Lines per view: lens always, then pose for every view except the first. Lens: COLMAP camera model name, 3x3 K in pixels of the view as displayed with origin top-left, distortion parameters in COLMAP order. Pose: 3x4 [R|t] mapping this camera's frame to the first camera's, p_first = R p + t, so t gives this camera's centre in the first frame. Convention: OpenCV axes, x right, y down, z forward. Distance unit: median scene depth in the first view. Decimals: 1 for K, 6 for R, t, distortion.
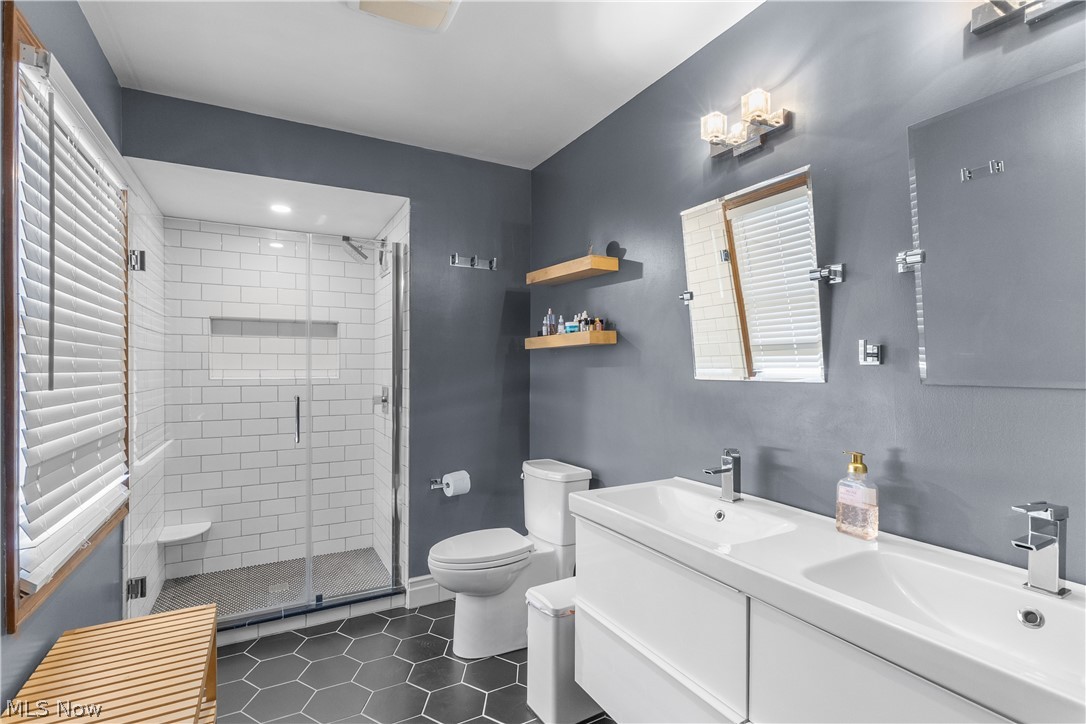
lens RADIAL K [[504.9, 0, 539.2], [0, 504.9, 364.7], [0, 0, 1]] dist [-0.007468, 0.004050]
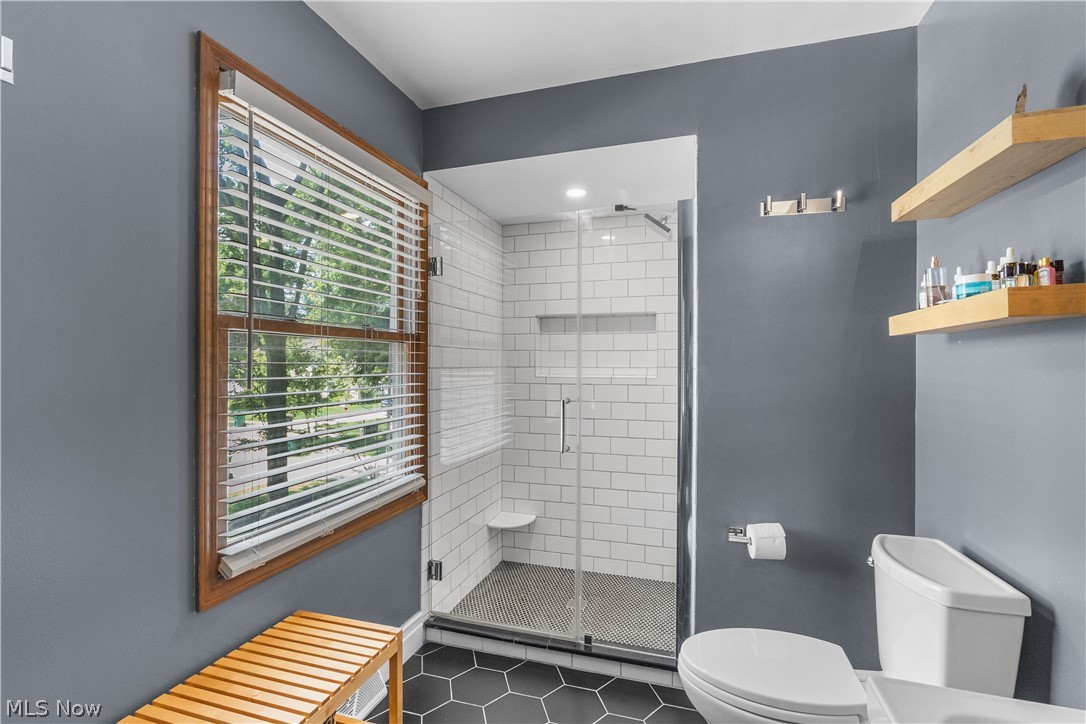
lens RADIAL K [[504.9, 0, 549.1], [0, 504.9, 359.9], [0, 0, 1]] dist [-0.007468, 0.004050]
pose [[0.709087, -0.002635, -0.705117, 0.105203], [-0.000513, 0.999991, -0.004252, -0.000257], [0.705121, 0.003376, 0.709079, 0.330548]]
